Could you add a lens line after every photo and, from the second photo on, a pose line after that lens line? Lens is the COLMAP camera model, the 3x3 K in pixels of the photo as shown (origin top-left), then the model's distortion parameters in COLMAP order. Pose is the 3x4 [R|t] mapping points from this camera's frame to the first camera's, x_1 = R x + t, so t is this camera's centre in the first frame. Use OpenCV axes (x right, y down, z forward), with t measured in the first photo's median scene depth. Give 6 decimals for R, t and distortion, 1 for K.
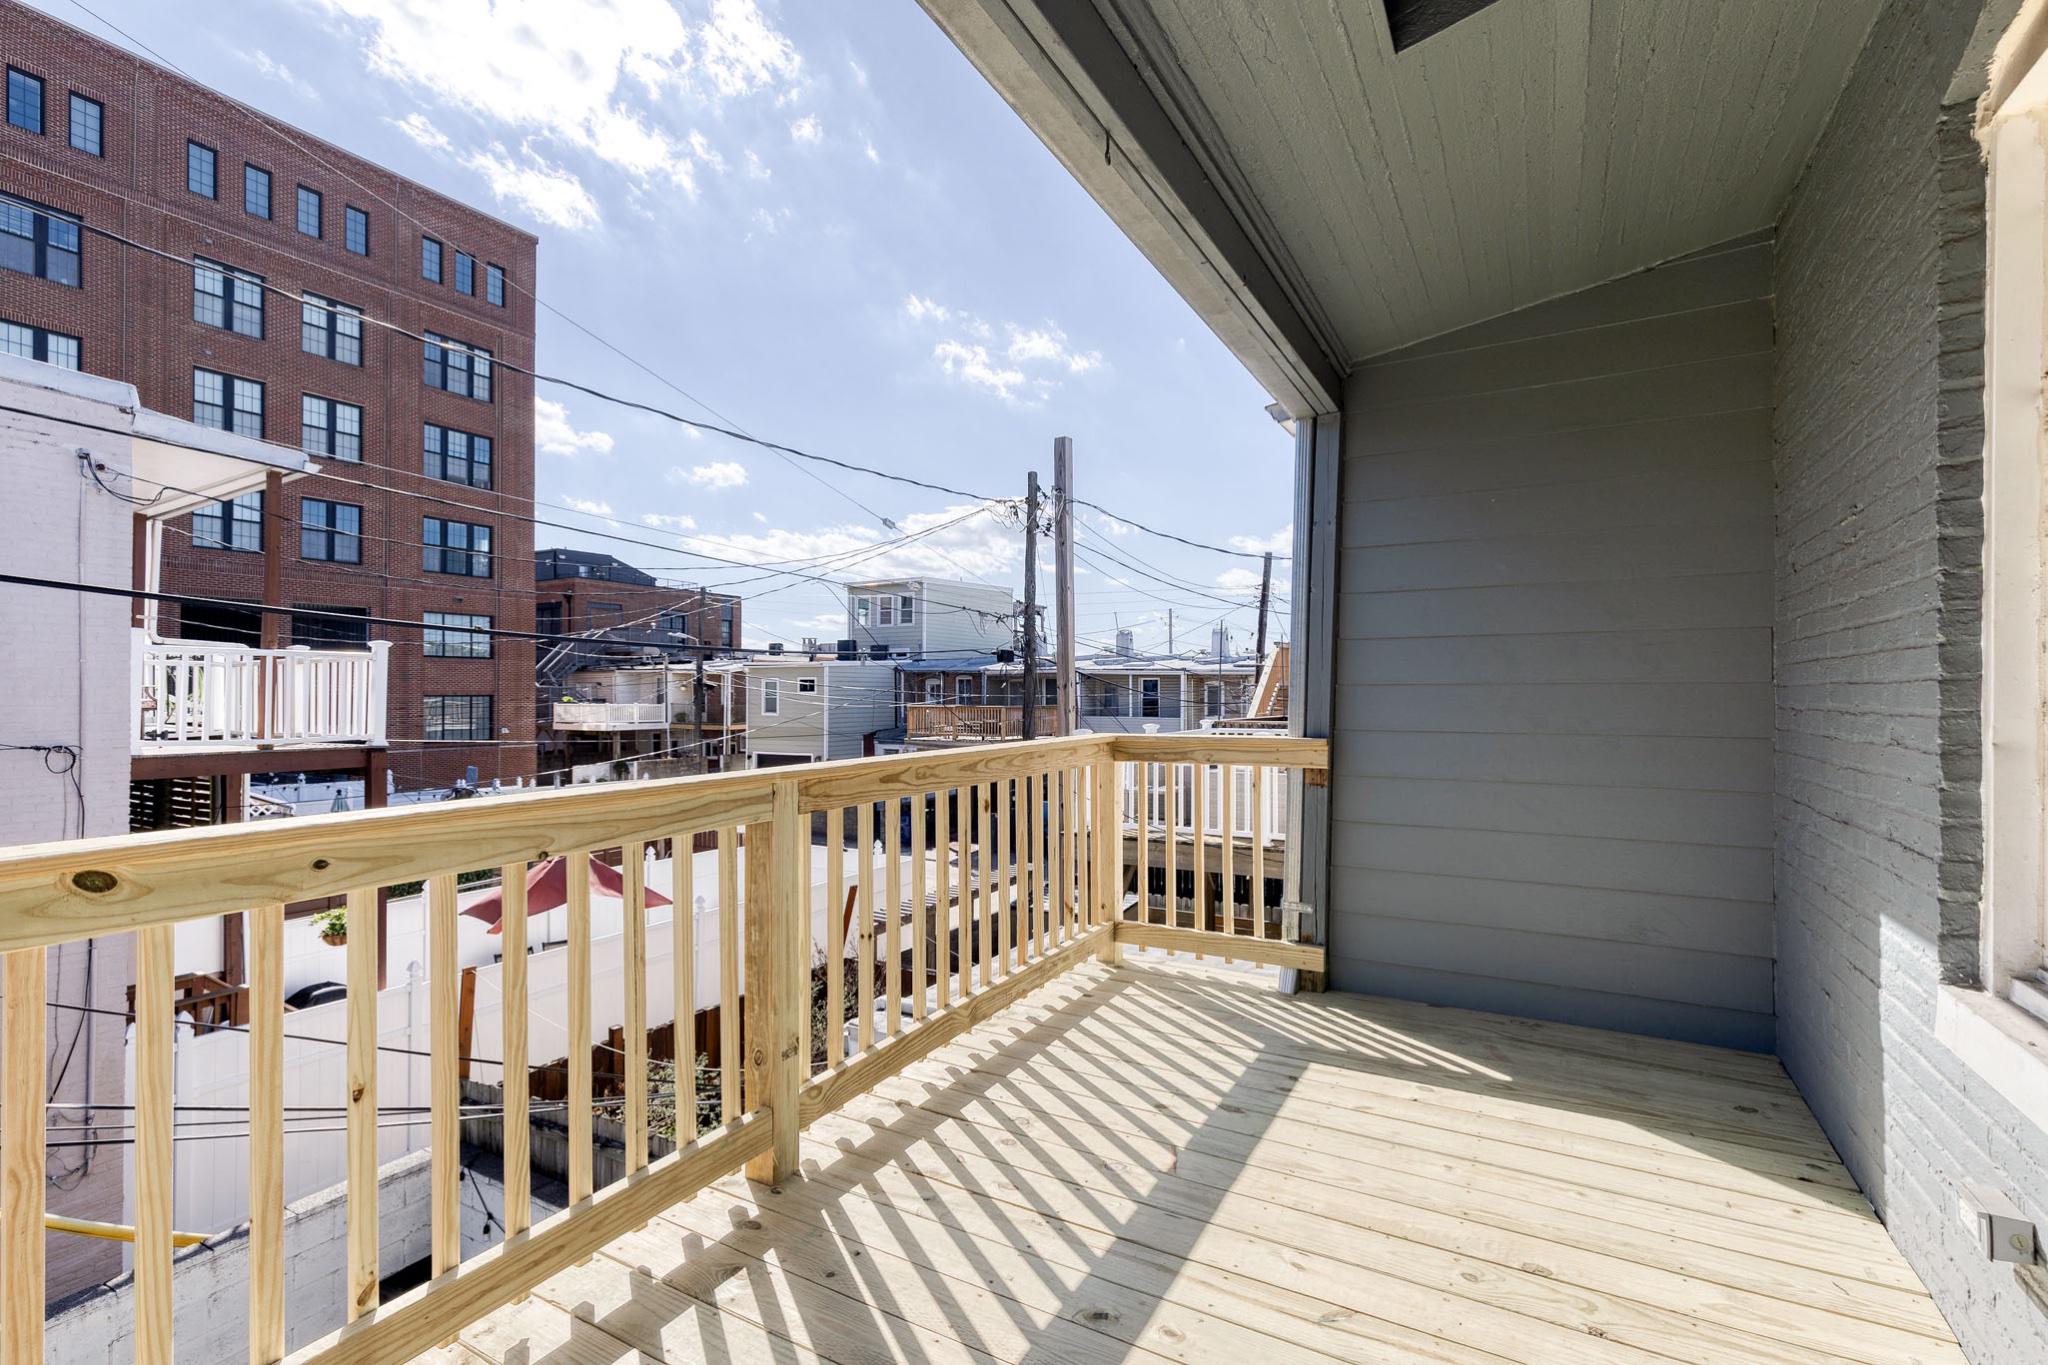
lens RADIAL K [[914.6, 0, 1037.7], [0, 914.6, 689.7], [0, 0, 1]] dist [0.004960, -0.000244]
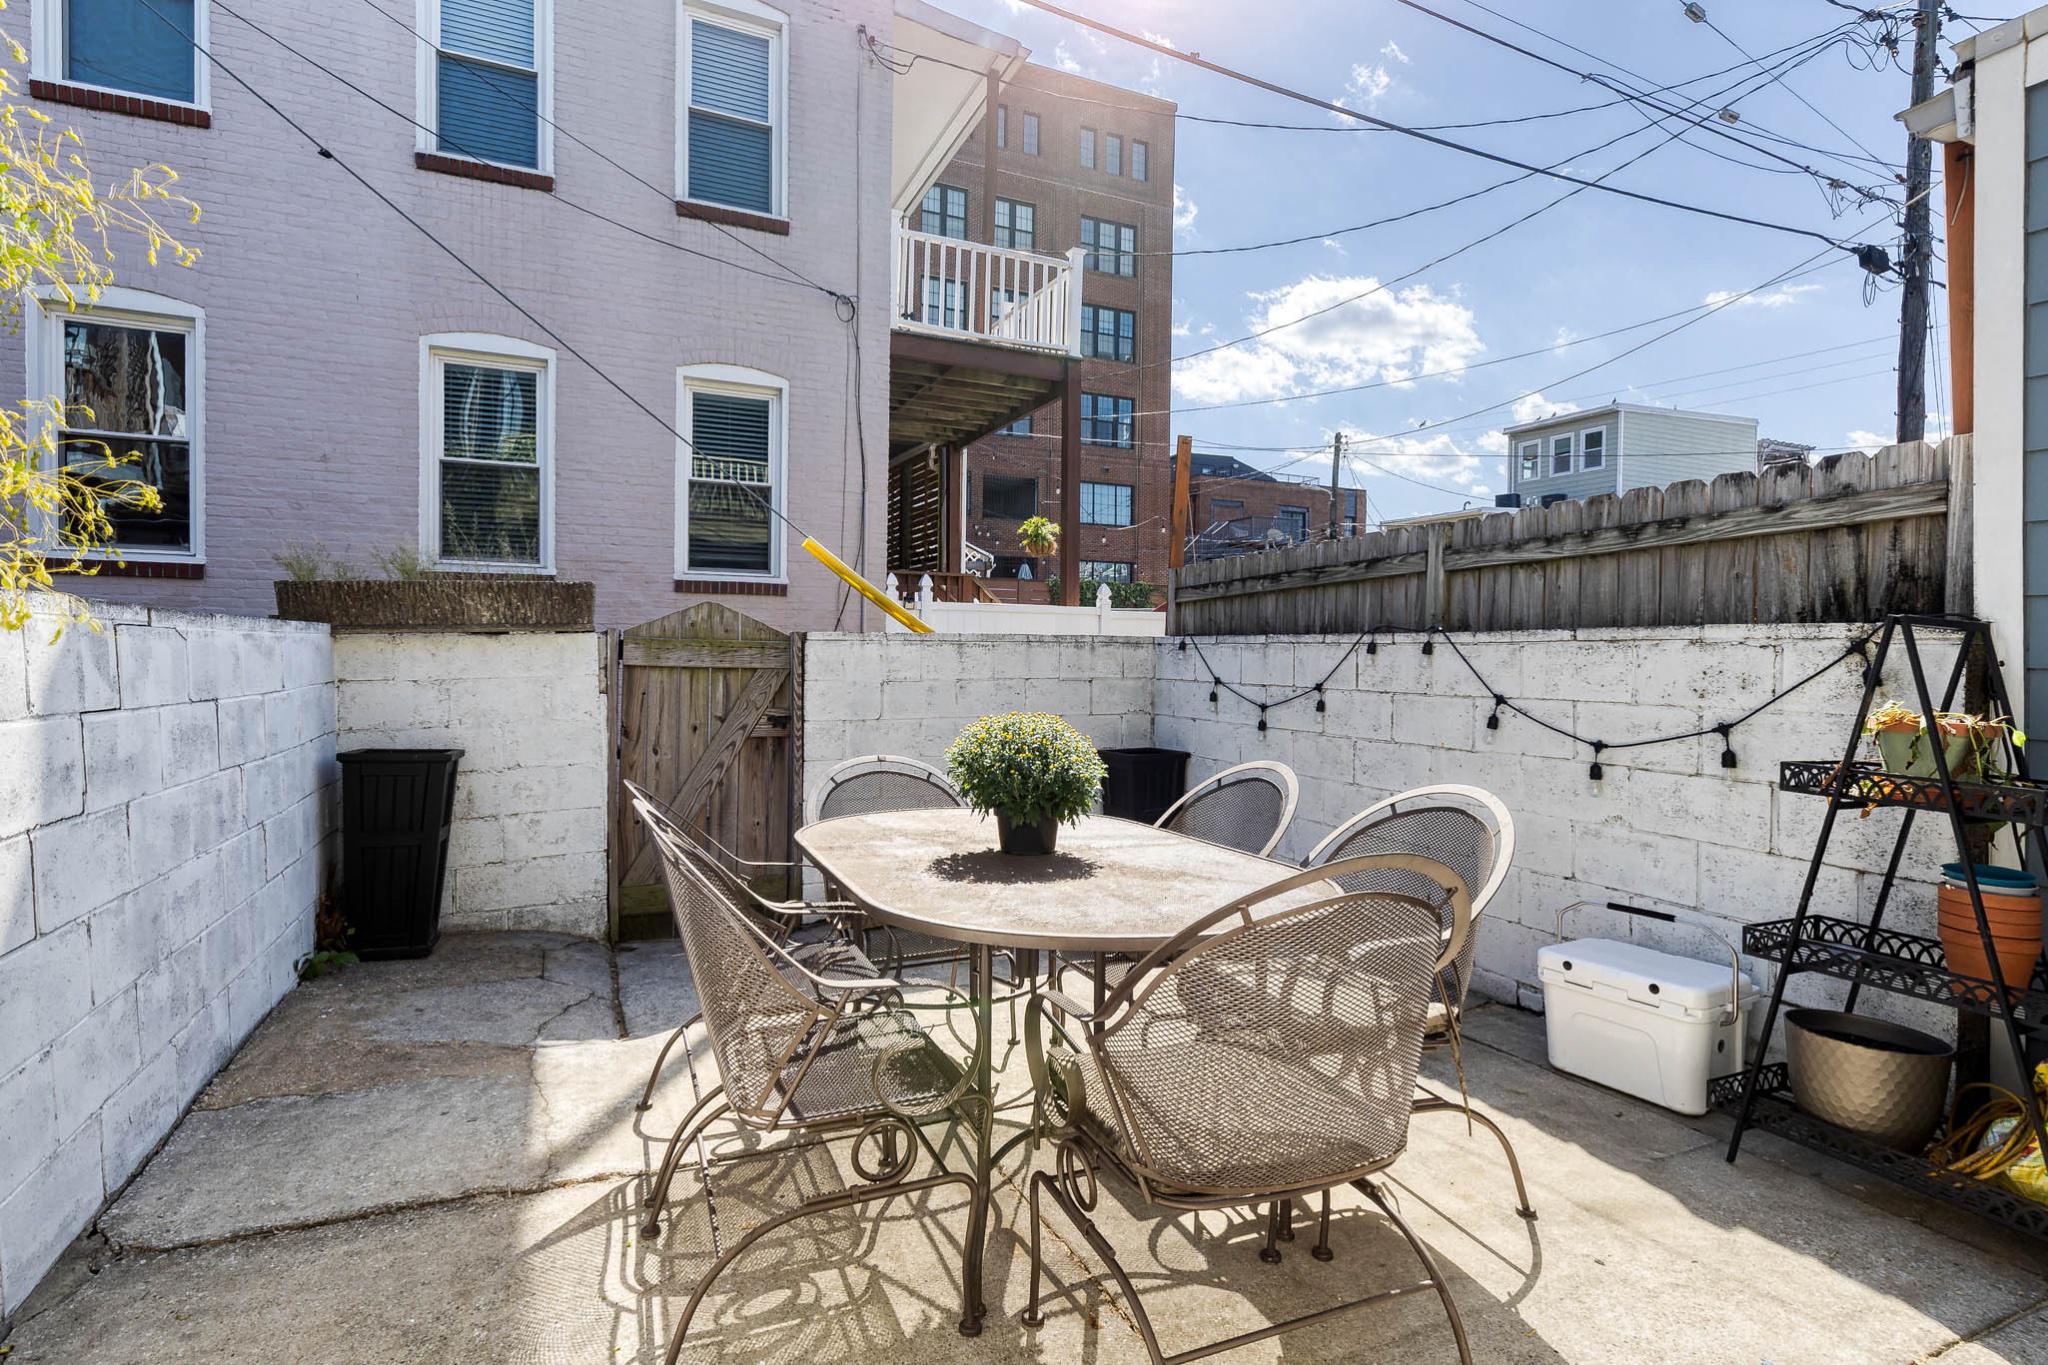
lens RADIAL K [[982.0, 0, 1014.5], [0, 982.0, 655.3], [0, 0, 1]] dist [0.009030, -0.000185]
pose [[0.801068, 0.016550, -0.598345, -0.193821], [-0.008571, 0.999832, 0.016179, 0.458439], [0.598513, -0.007832, 0.801075, 0.179276]]
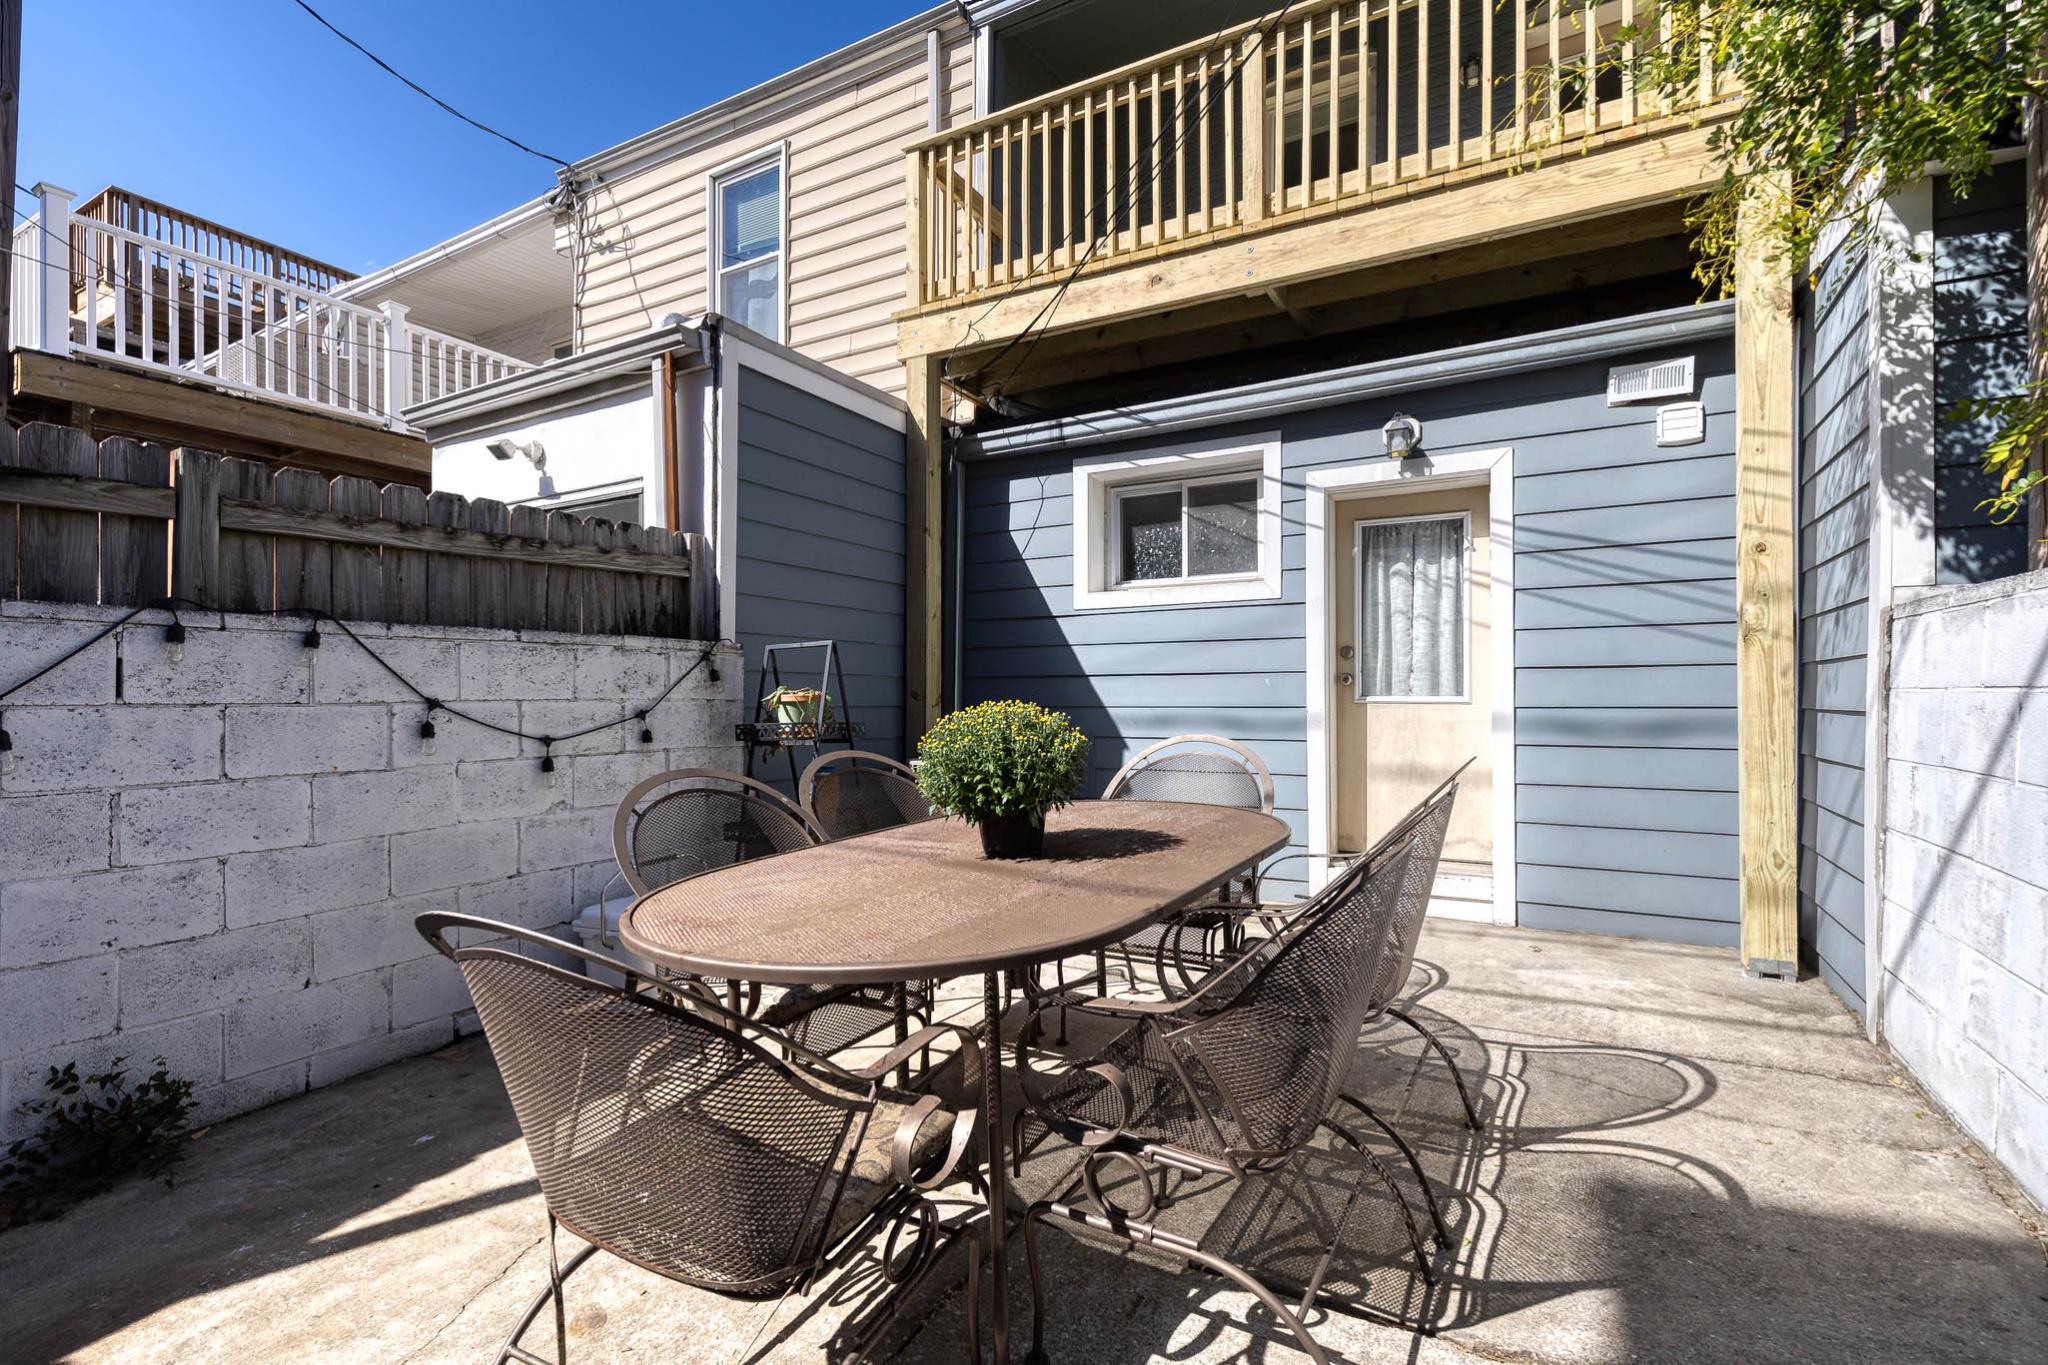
lens RADIAL K [[923.8, 0, 1036.1], [0, 923.8, 695.9], [0, 0, 1]] dist [0.006261, -0.000292]
pose [[0.001033, 0.008698, 0.999962, -0.711029], [-0.005163, 0.999949, -0.008692, 0.485893], [-0.999986, -0.005154, 0.001078, 0.461405]]
